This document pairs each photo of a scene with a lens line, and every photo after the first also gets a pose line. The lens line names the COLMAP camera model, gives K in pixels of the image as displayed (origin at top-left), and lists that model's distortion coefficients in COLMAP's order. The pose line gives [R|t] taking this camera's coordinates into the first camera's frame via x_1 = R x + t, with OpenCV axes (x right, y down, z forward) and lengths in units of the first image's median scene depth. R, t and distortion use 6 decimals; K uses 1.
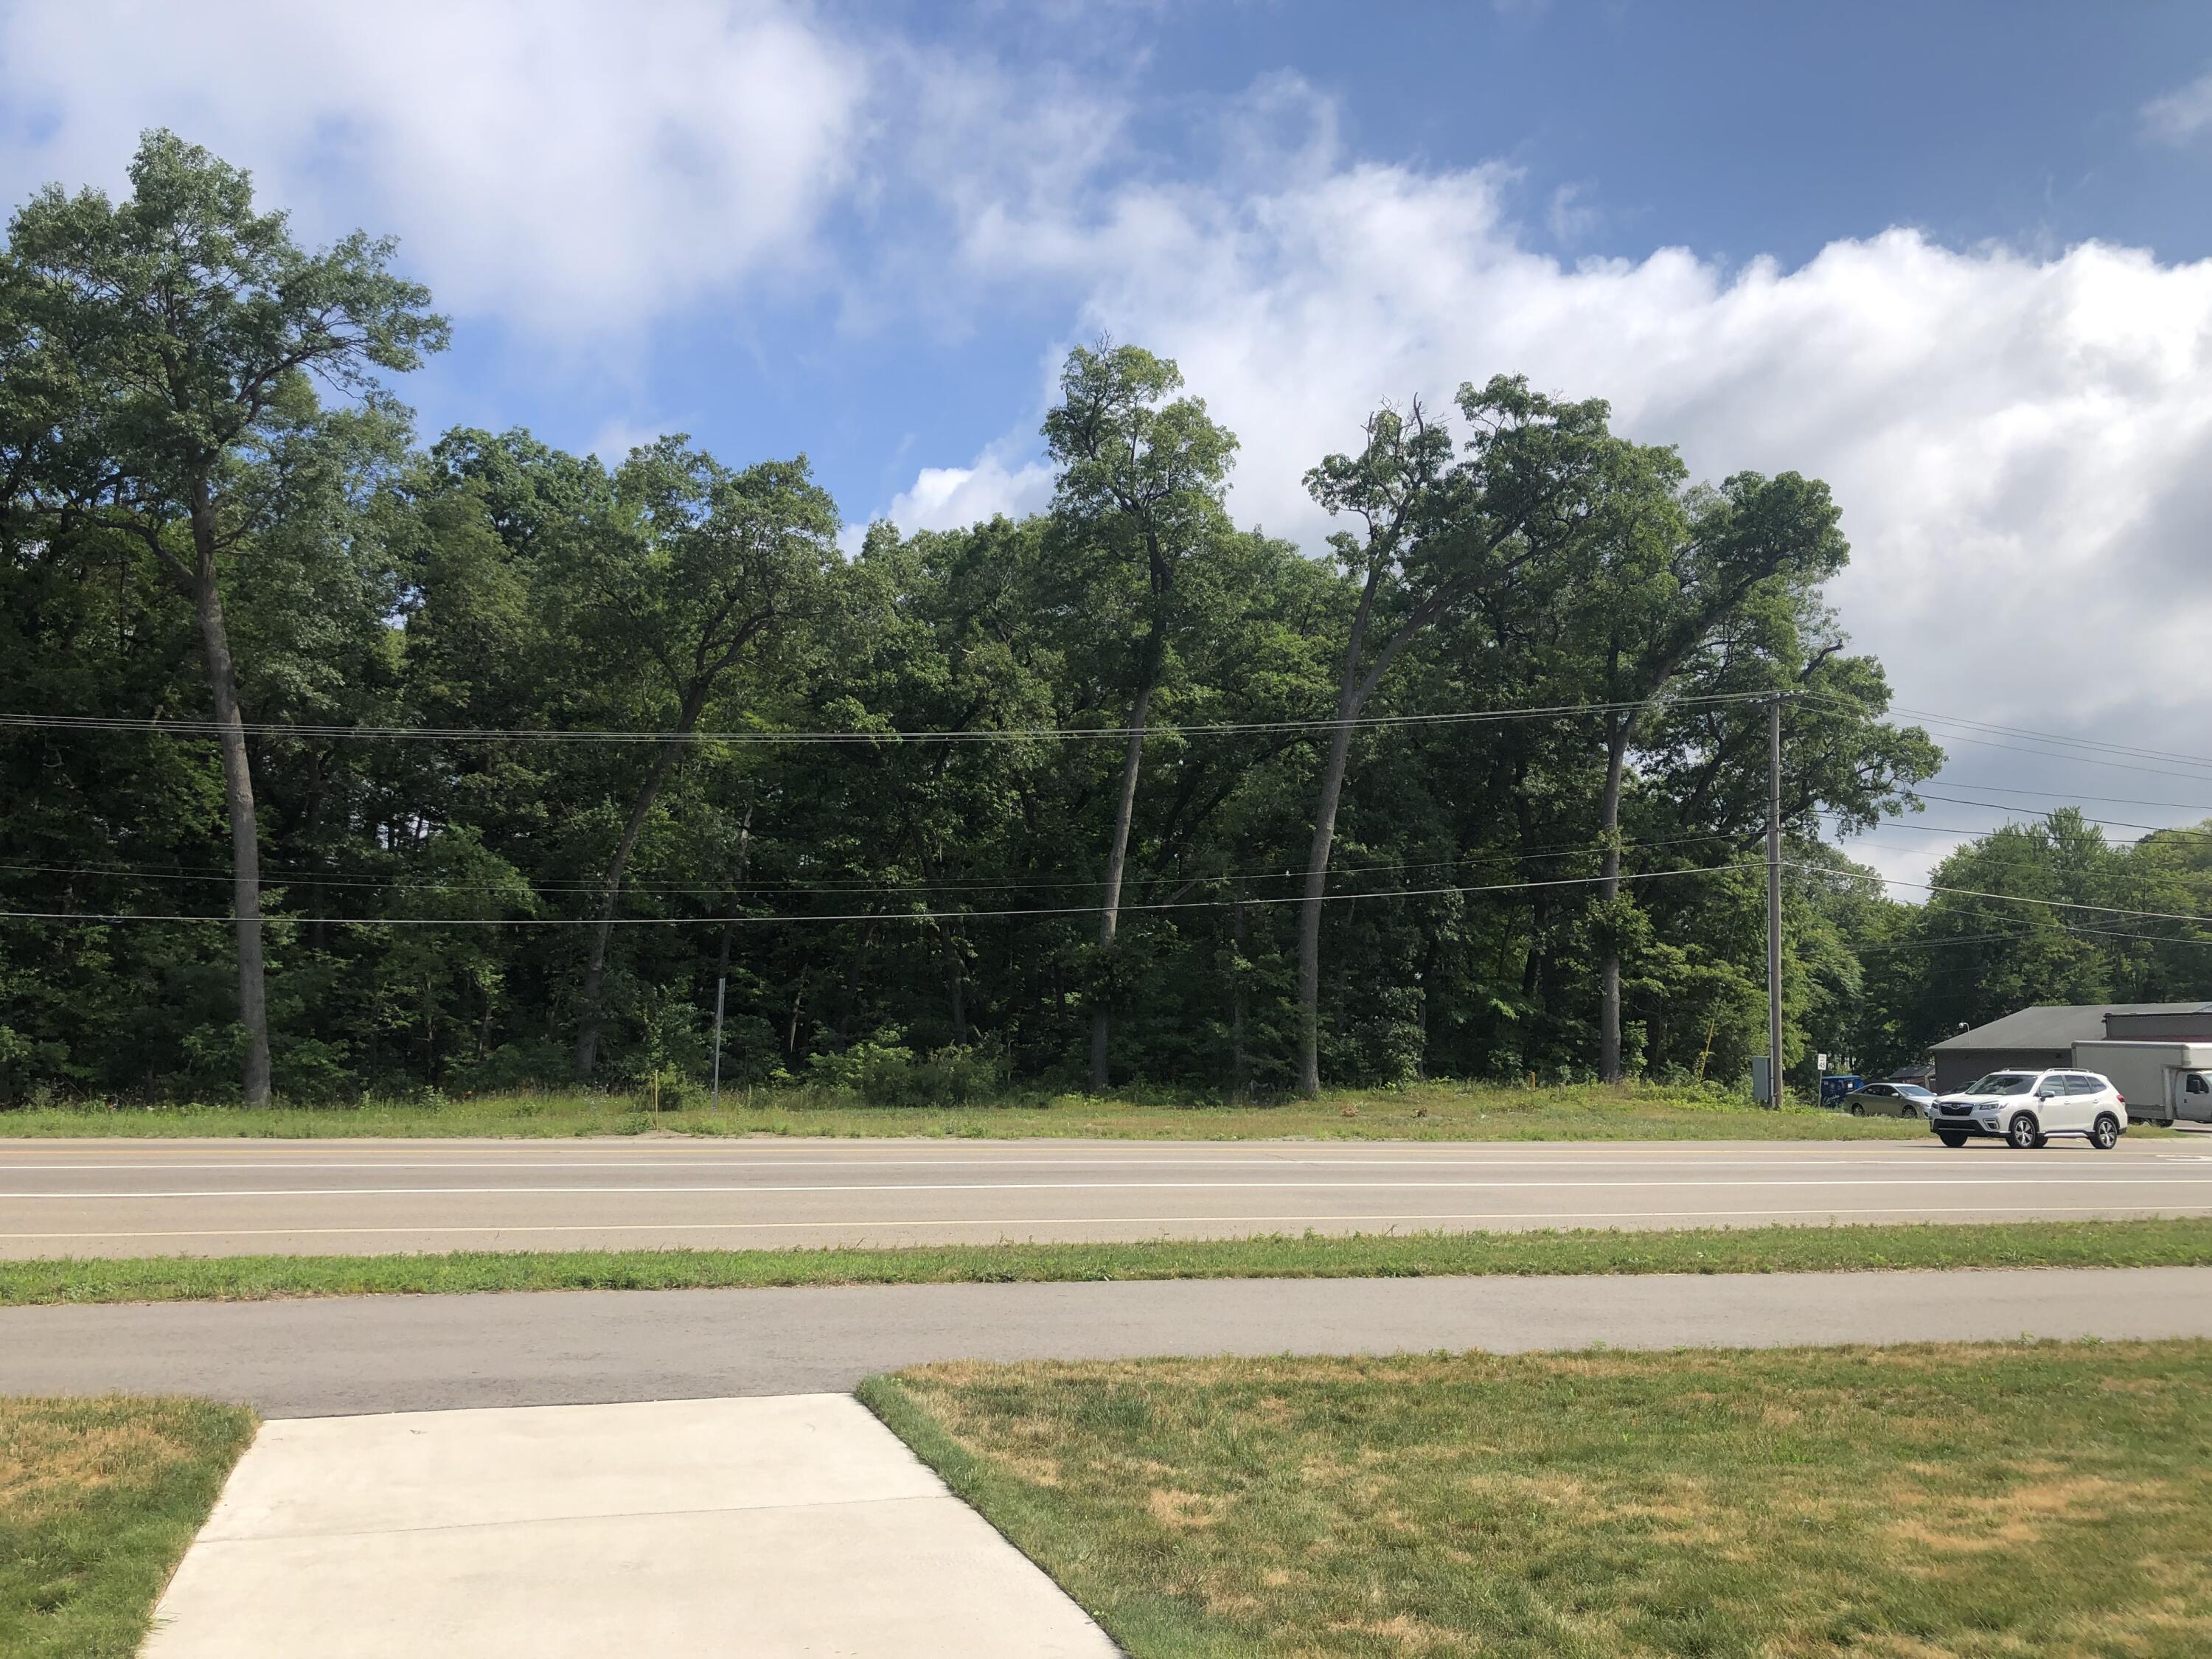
lens RADIAL K [[1795.9, 0, 1120.8], [0, 1795.9, 810.1], [0, 0, 1]] dist [0.062516, -0.069223]
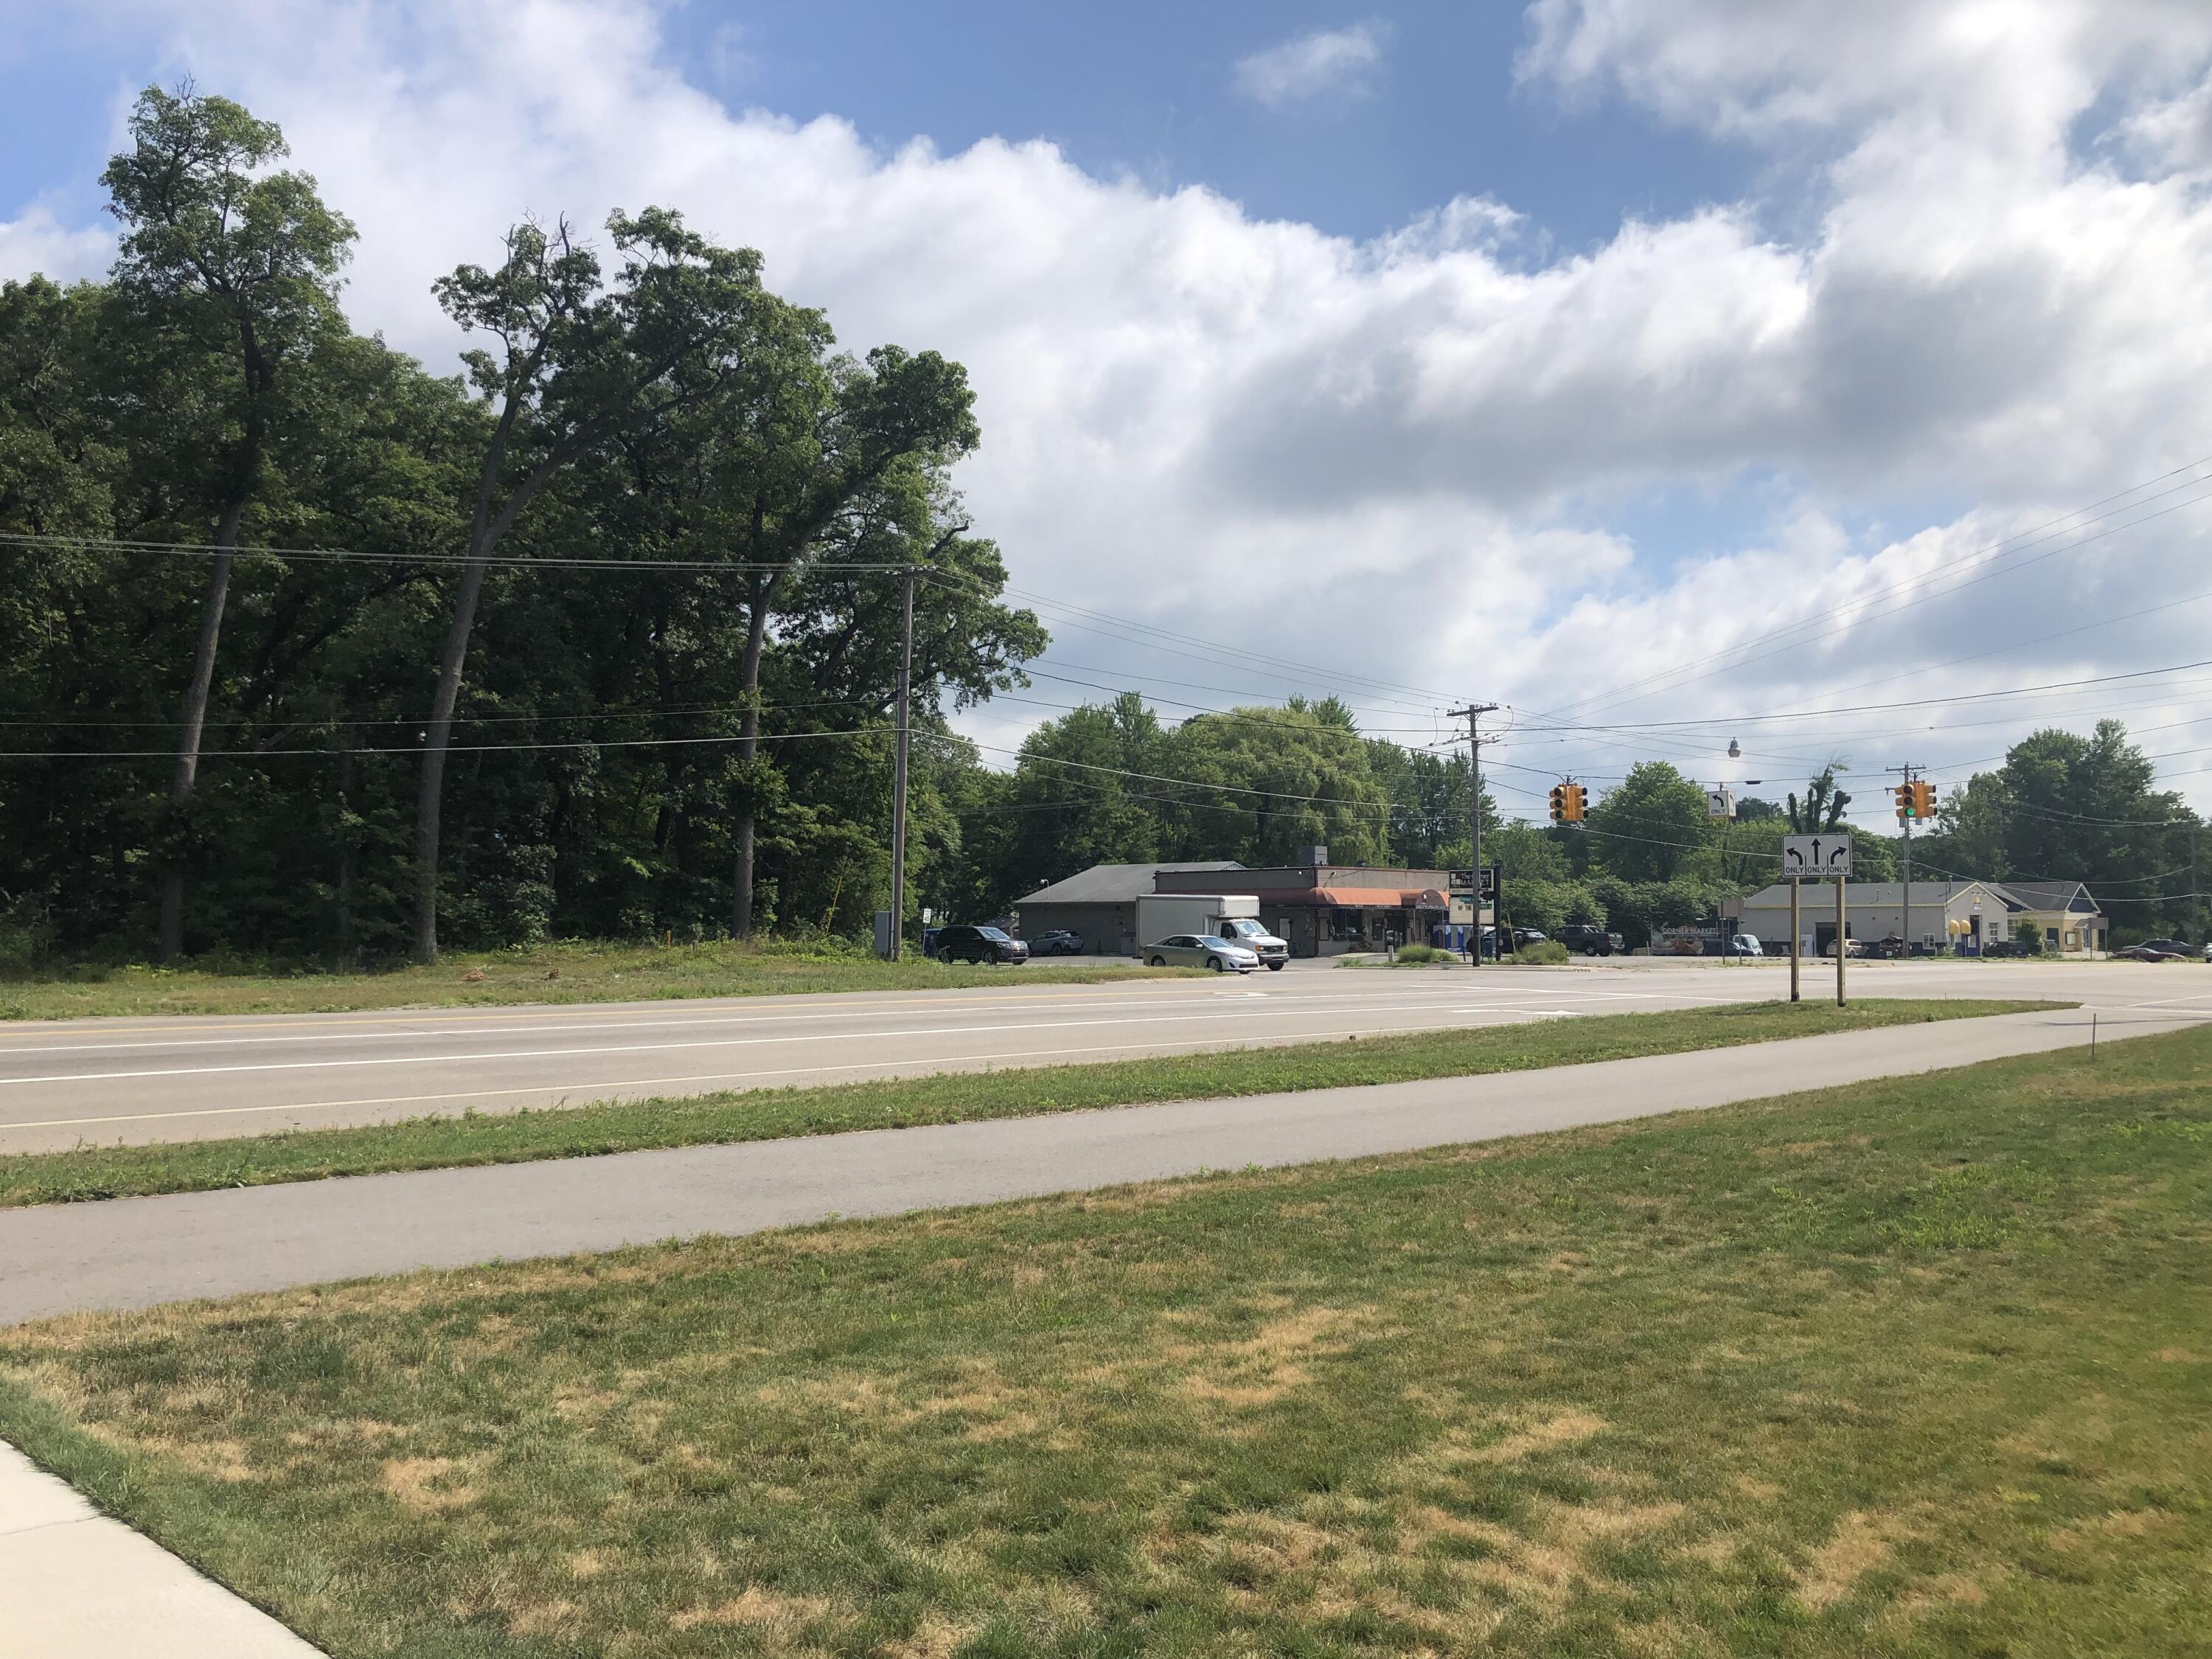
lens RADIAL K [[1795.9, 0, 1079.8], [0, 1795.9, 821.5], [0, 0, 1]] dist [0.062516, -0.069223]
pose [[0.896892, 0.014308, 0.442018, -0.006608], [-0.051418, 0.996072, 0.072088, 0.002173], [-0.439250, -0.087383, 0.894105, 0.017960]]
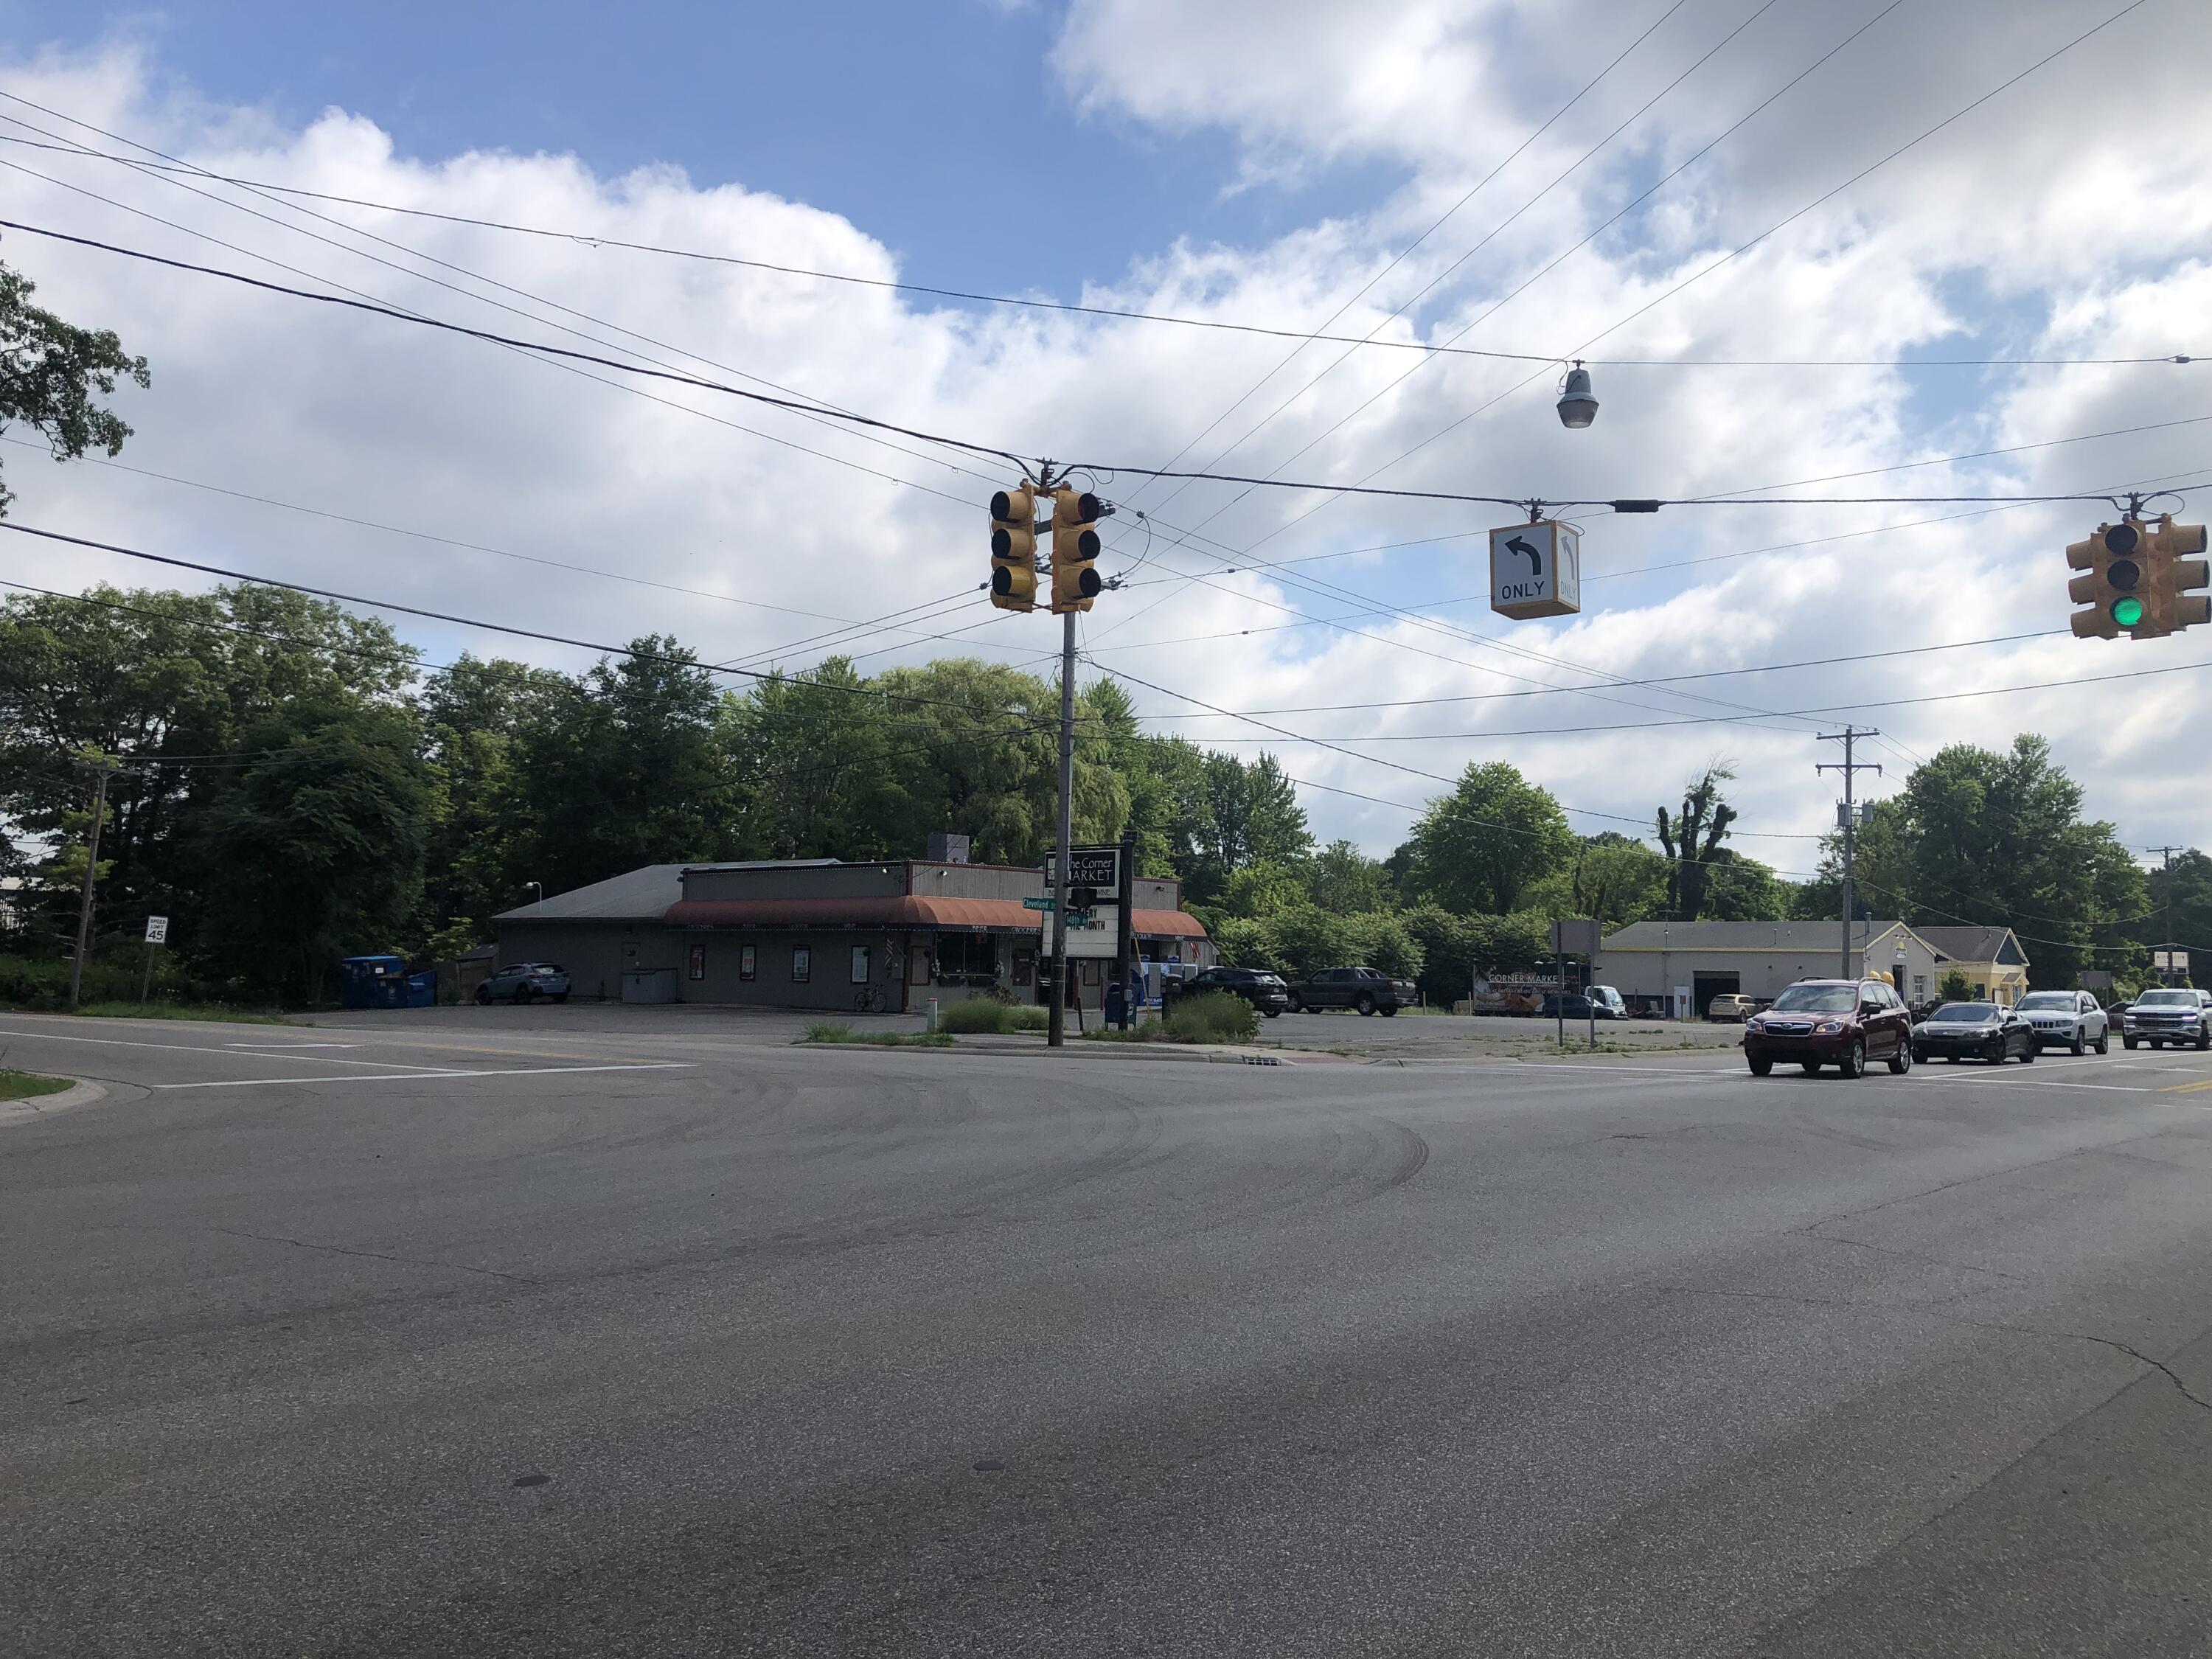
lens RADIAL K [[1795.9, 0, 1104.5], [0, 1795.9, 817.7], [0, 0, 1]] dist [0.062516, -0.069223]
pose [[0.856886, 0.046659, 0.513390, 0.566235], [-0.080186, 0.995838, 0.043329, 0.085434], [-0.509231, -0.078294, 0.857061, 0.557039]]
